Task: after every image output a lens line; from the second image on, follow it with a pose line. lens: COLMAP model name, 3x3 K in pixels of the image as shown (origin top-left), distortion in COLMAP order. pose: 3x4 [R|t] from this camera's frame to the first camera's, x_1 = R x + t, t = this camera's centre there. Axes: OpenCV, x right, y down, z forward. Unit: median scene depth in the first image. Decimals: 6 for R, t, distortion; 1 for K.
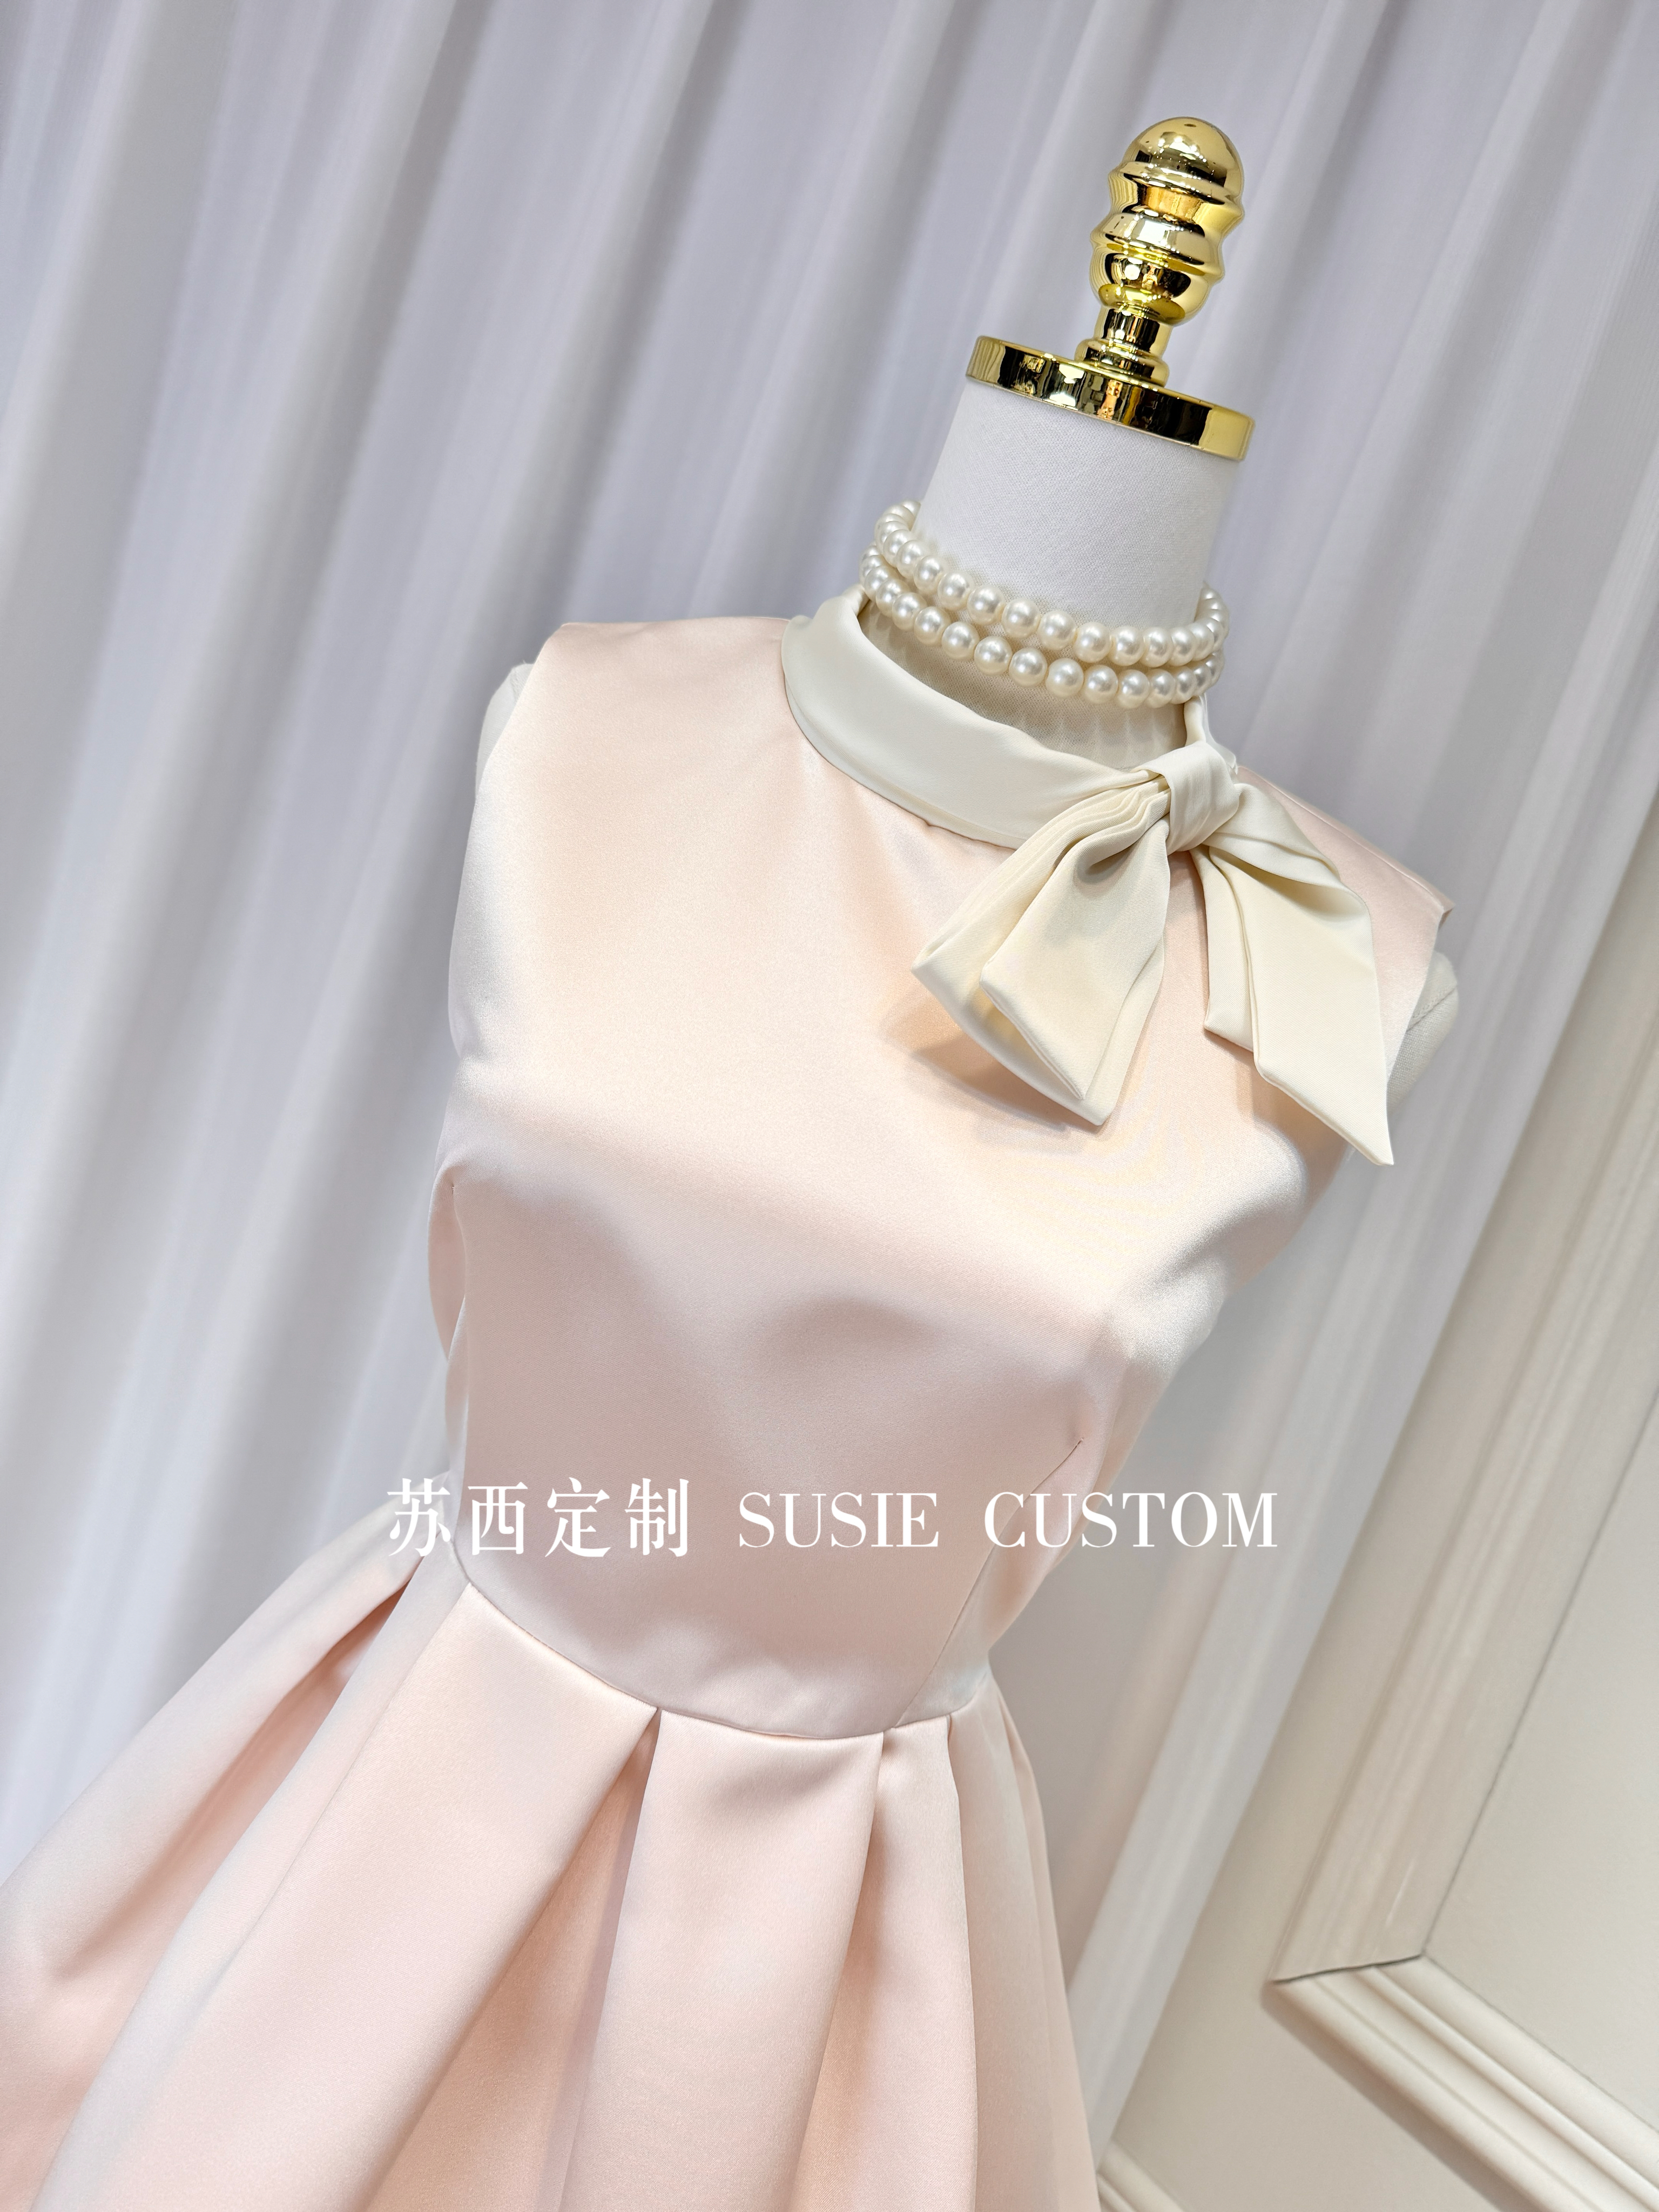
lens RADIAL K [[1653.5, 0, 841.8], [0, 1653.5, 1113.1], [0, 0, 1]] dist [0.042453, -0.036782]
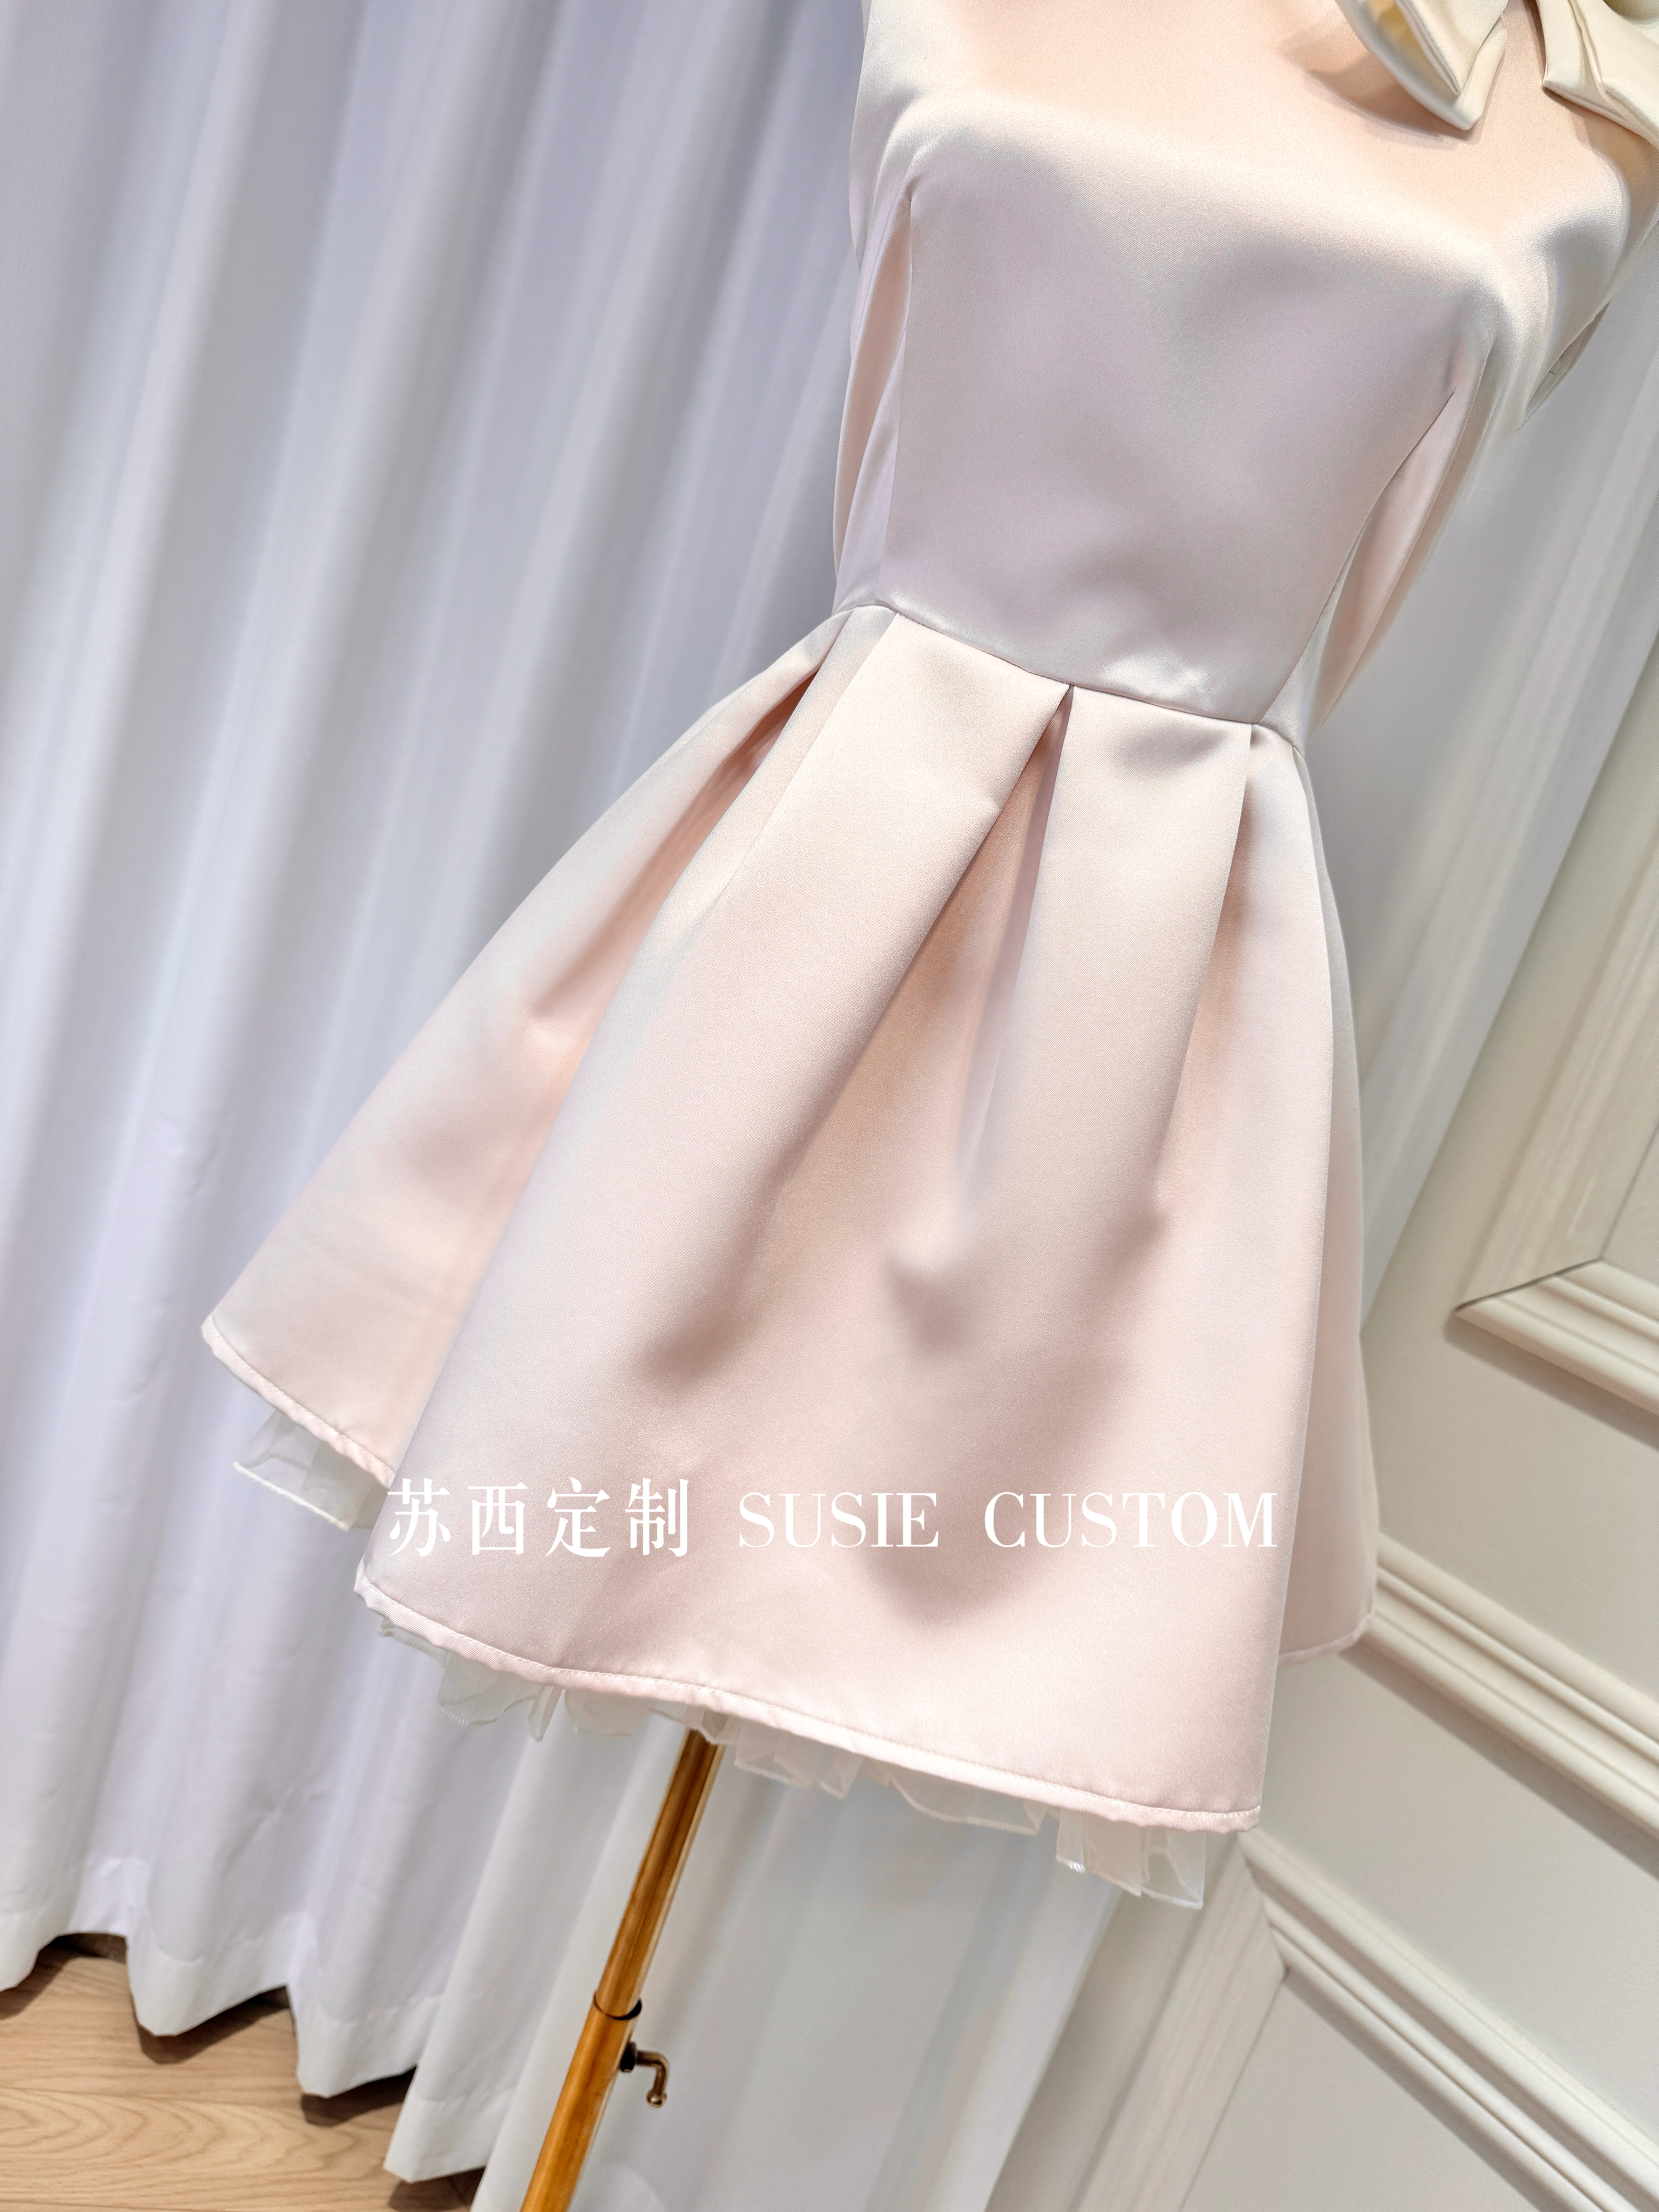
lens RADIAL K [[1653.5, 0, 869.4], [0, 1653.5, 1138.6], [0, 0, 1]] dist [0.042453, -0.036782]
pose [[0.999956, -0.008769, 0.003473, -0.254350], [0.008527, 0.997884, 0.064461, 0.587625], [-0.004031, -0.064428, 0.997914, -0.199030]]
